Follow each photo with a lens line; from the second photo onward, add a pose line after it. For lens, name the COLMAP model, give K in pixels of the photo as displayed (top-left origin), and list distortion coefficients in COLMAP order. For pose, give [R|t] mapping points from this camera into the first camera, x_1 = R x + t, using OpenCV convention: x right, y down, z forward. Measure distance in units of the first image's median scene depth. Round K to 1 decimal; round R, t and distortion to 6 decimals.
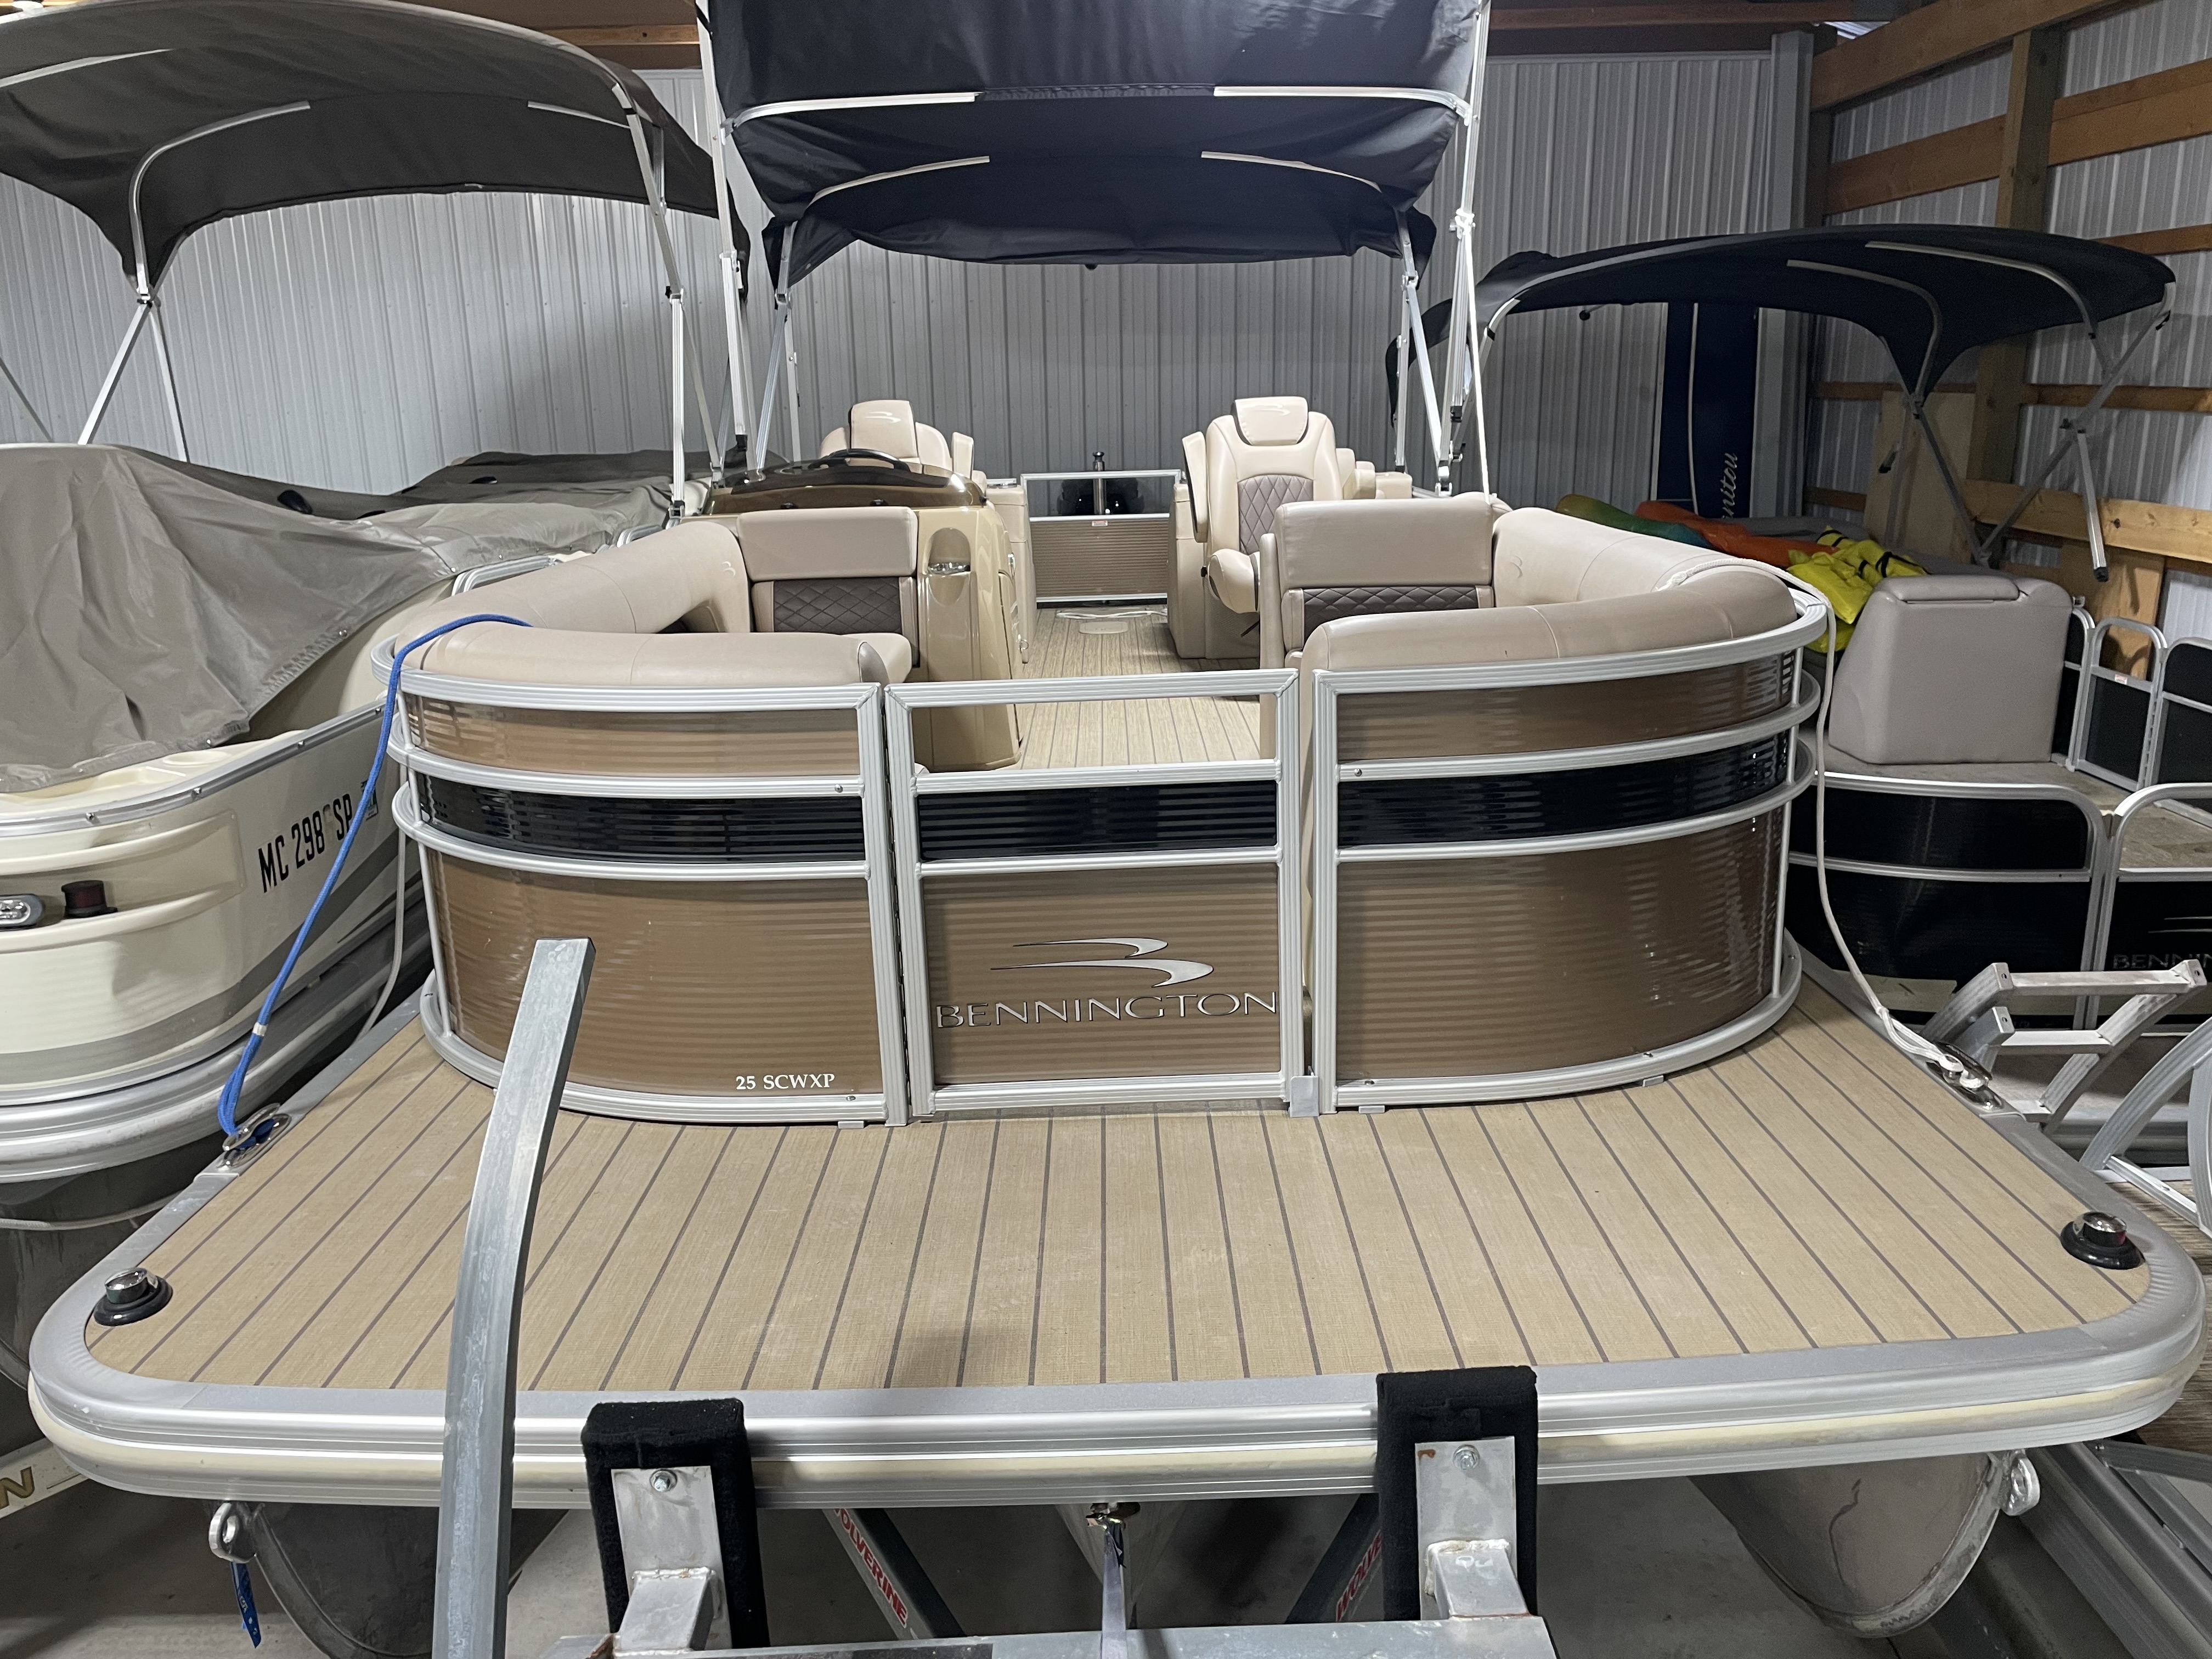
lens RADIAL K [[1669.0, 0, 1115.2], [0, 1669.0, 833.1], [0, 0, 1]] dist [0.070591, -0.091144]
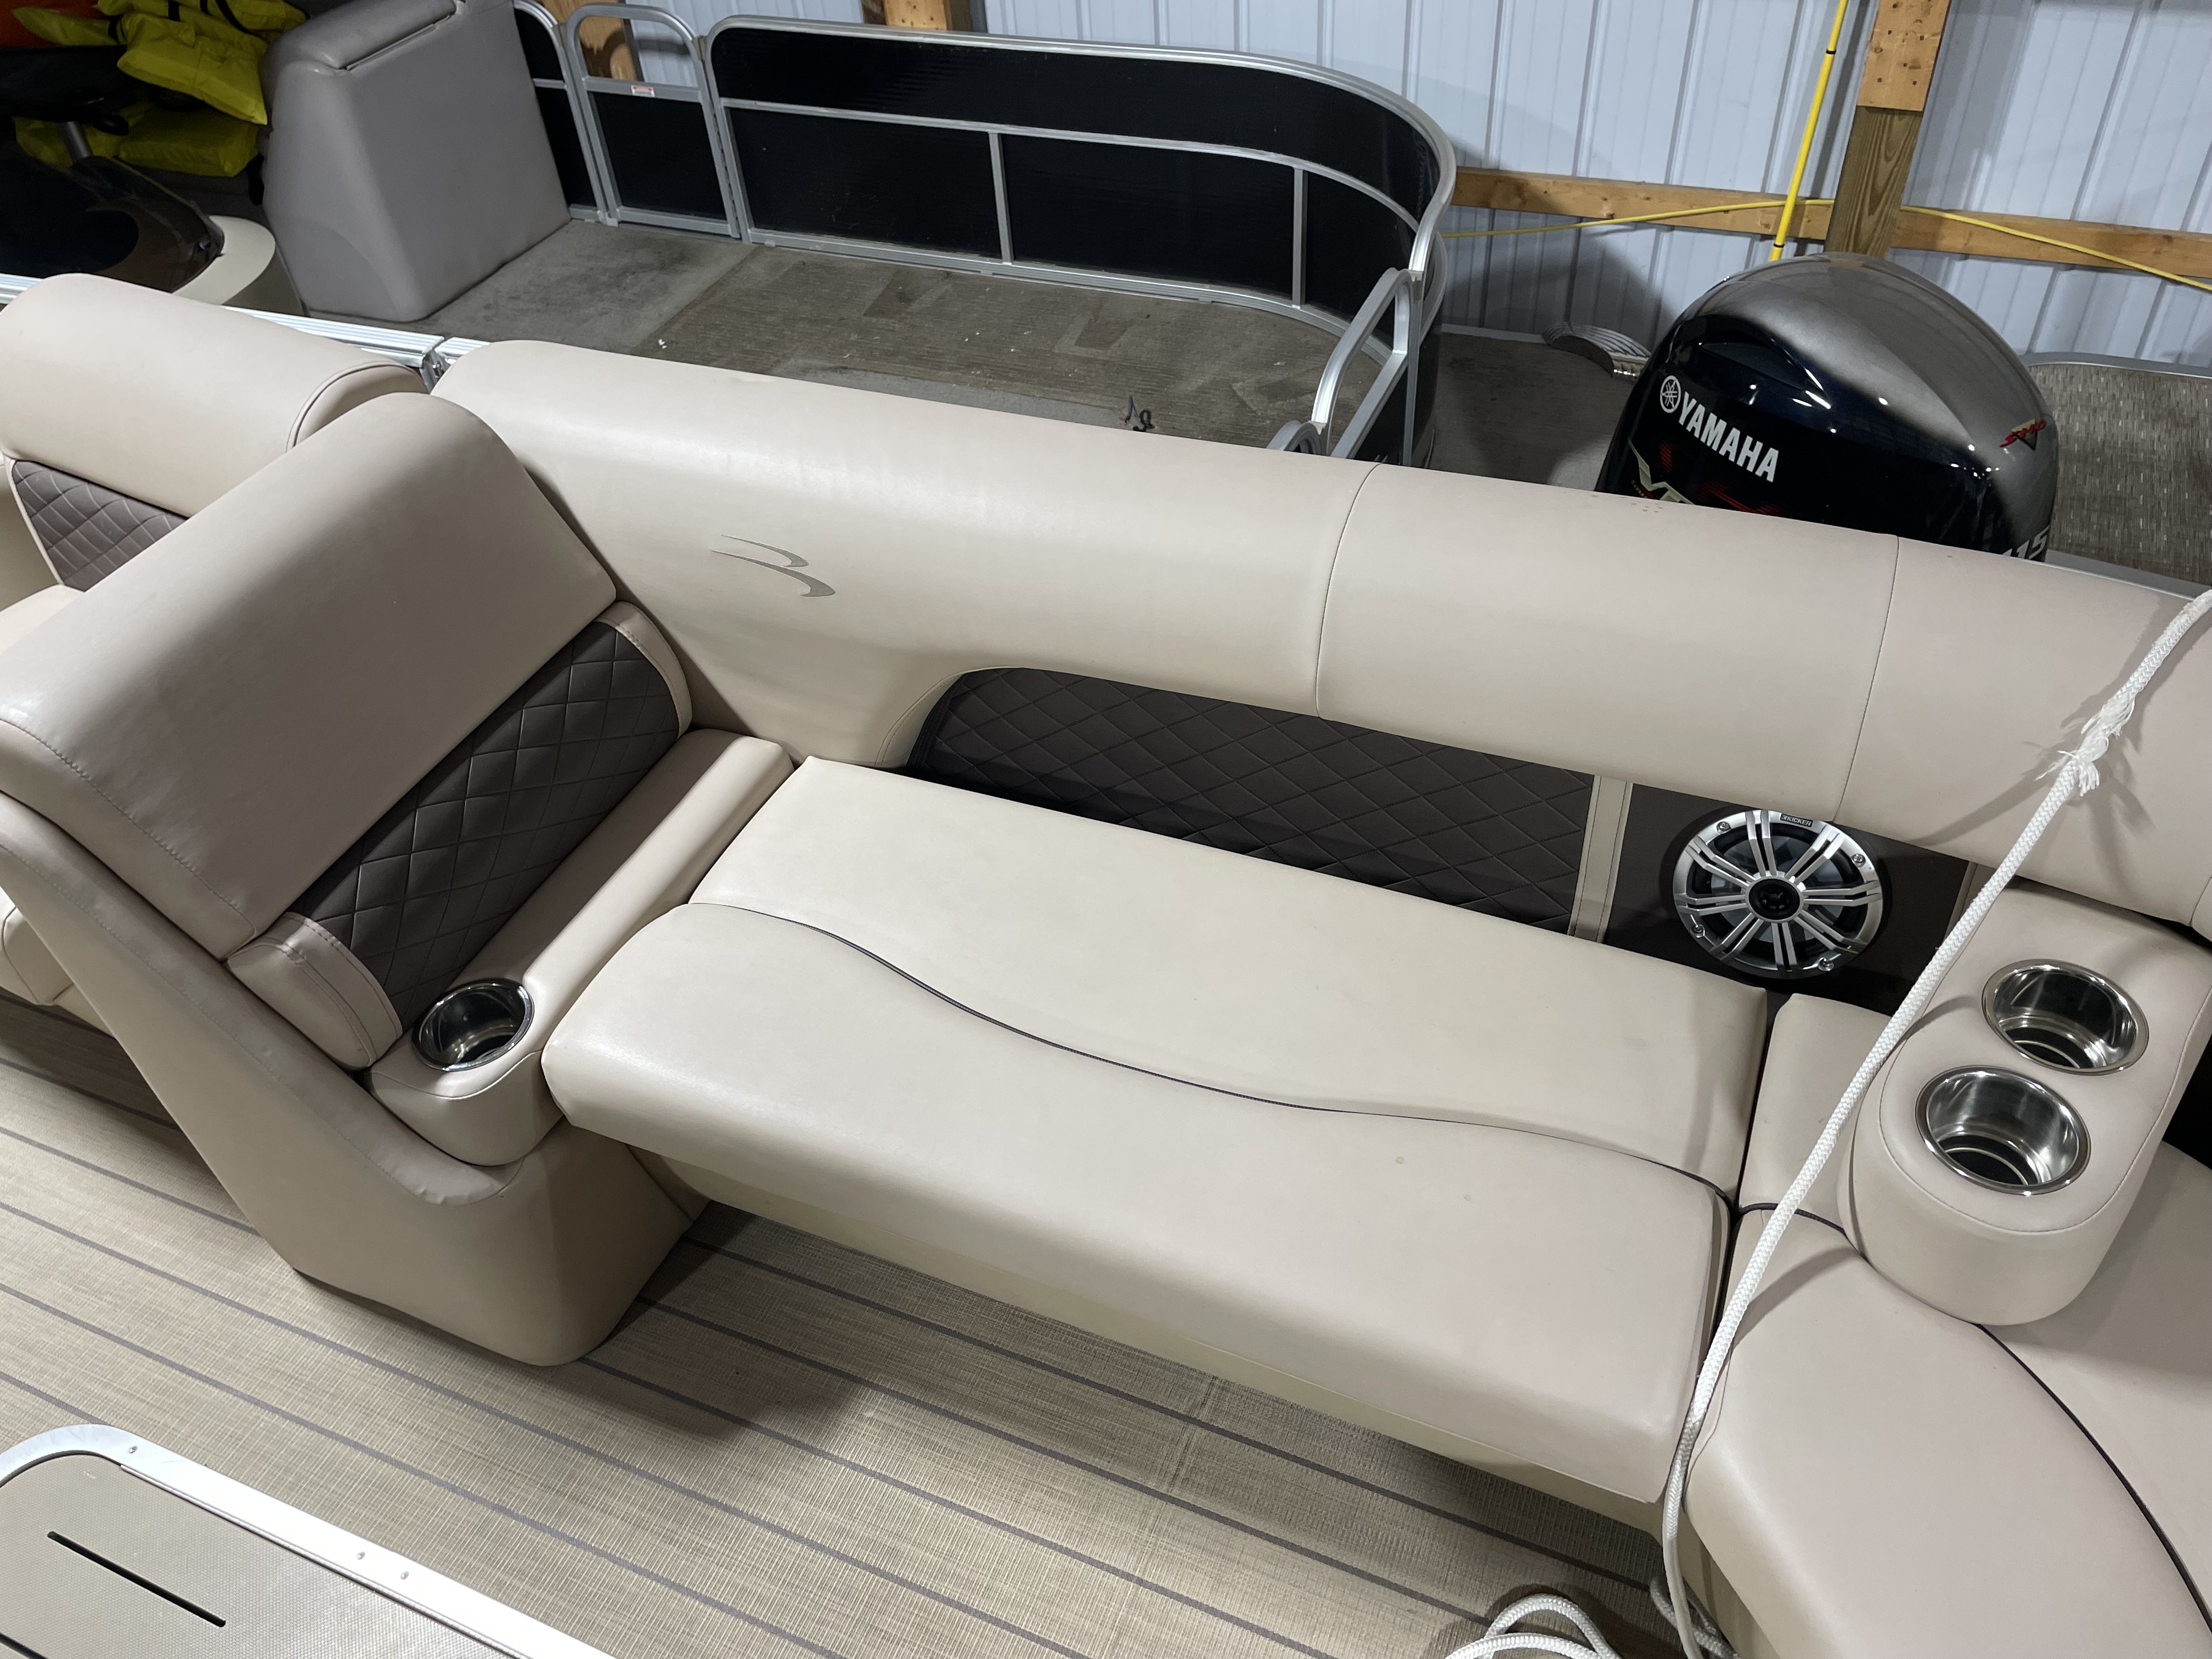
lens RADIAL K [[1669.0, 0, 1087.0], [0, 1669.0, 818.0], [0, 0, 1]] dist [0.070591, -0.091144]
pose [[0.410502, -0.624691, 0.664266, -0.044128], [0.304153, 0.780558, 0.546095, -0.380140], [-0.859639, -0.022135, 0.510422, 0.893645]]
